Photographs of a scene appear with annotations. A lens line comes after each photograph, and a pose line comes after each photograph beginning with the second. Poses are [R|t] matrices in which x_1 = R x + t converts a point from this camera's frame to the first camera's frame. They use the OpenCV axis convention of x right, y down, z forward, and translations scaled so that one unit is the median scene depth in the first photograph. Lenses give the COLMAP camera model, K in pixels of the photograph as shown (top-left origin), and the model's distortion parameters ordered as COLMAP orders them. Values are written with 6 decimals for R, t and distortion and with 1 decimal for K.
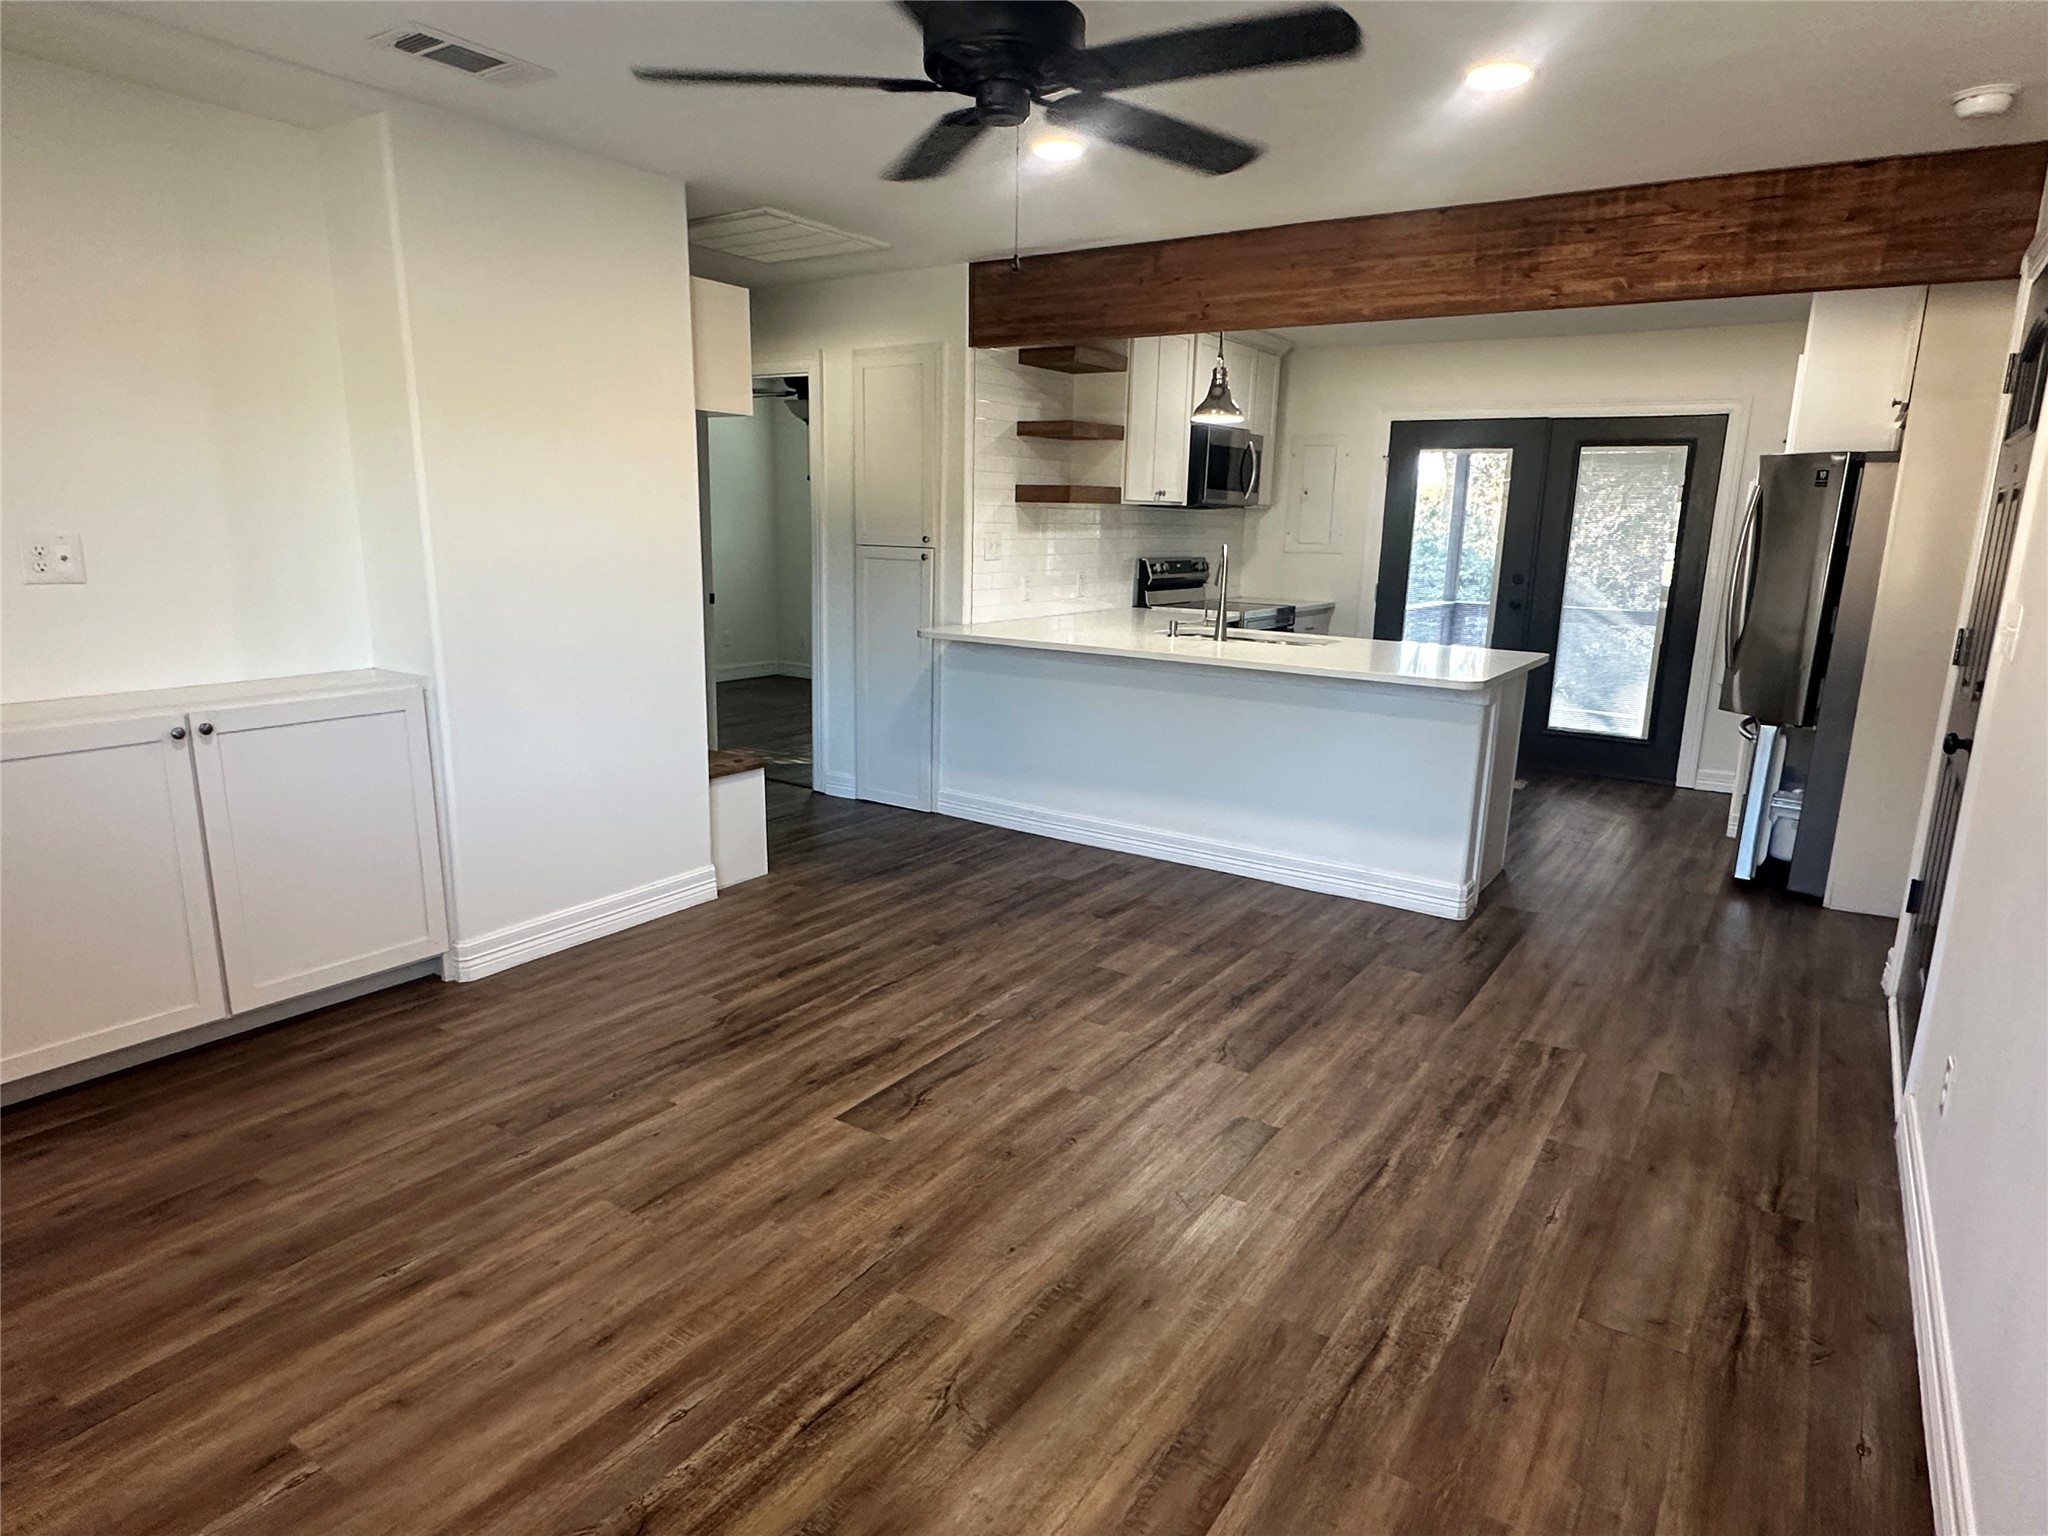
lens RADIAL K [[1179.7, 0, 1020.4], [0, 1179.7, 771.2], [0, 0, 1]] dist [-0.002776, 0.000161]
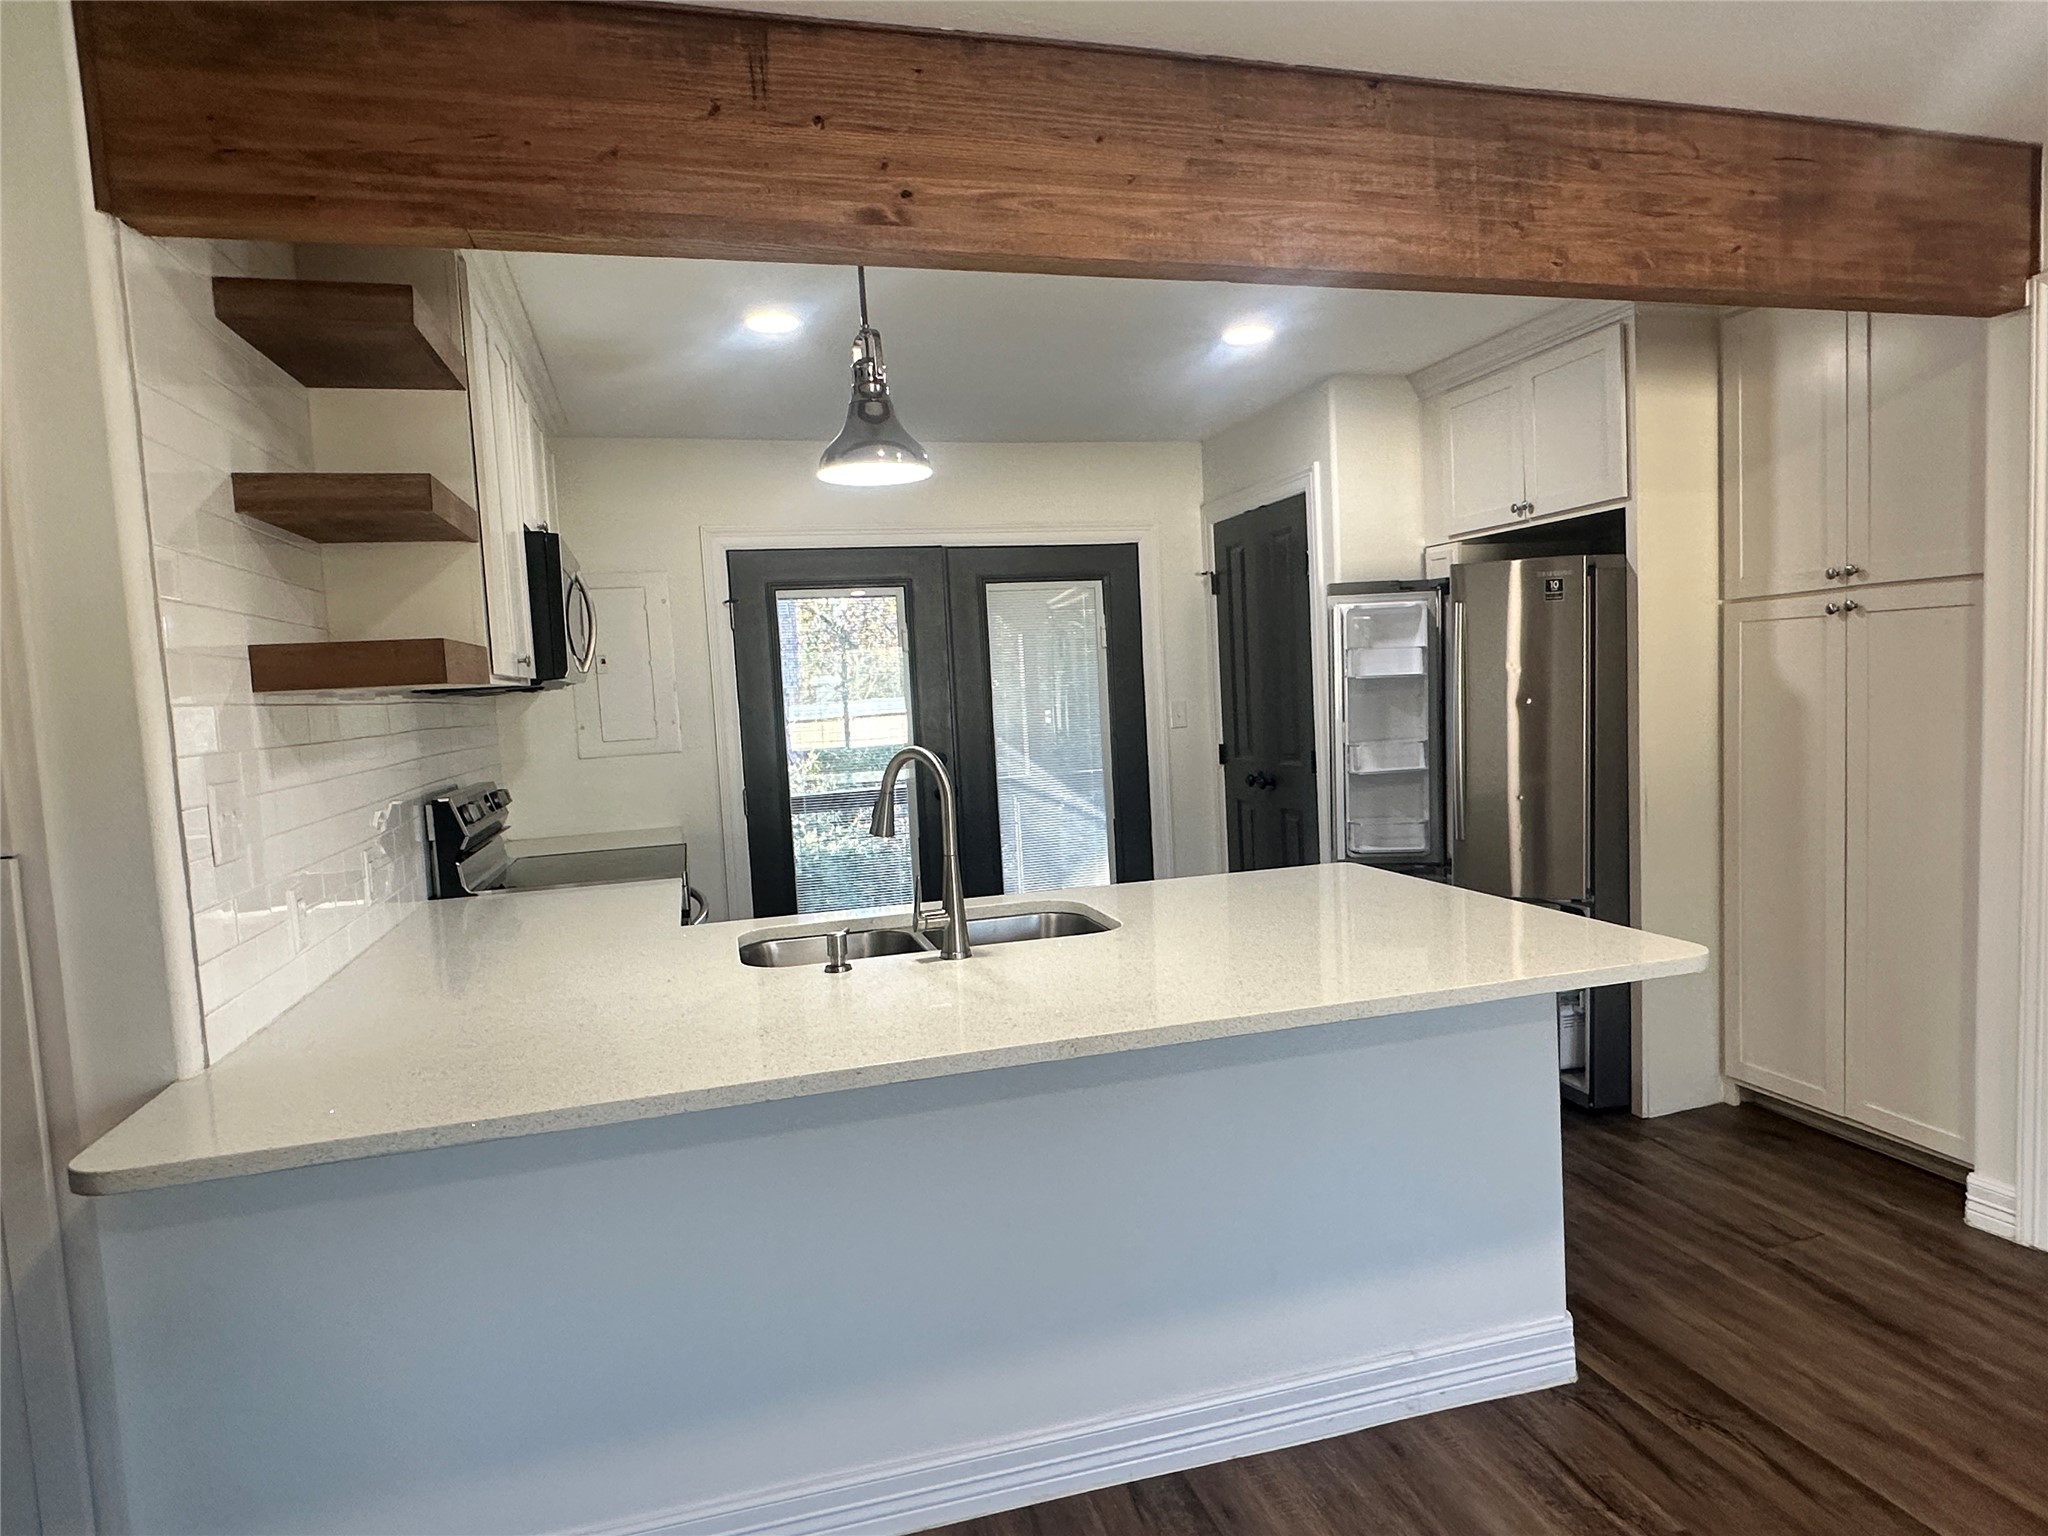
lens RADIAL K [[1179.7, 0, 1017.8], [0, 1179.7, 774.0], [0, 0, 1]] dist [-0.002776, 0.000161]
pose [[0.647253, -0.114135, 0.753683, -0.154118], [0.226749, 0.972799, -0.047412, -0.162015], [-0.727770, 0.201584, 0.655526, 0.724820]]
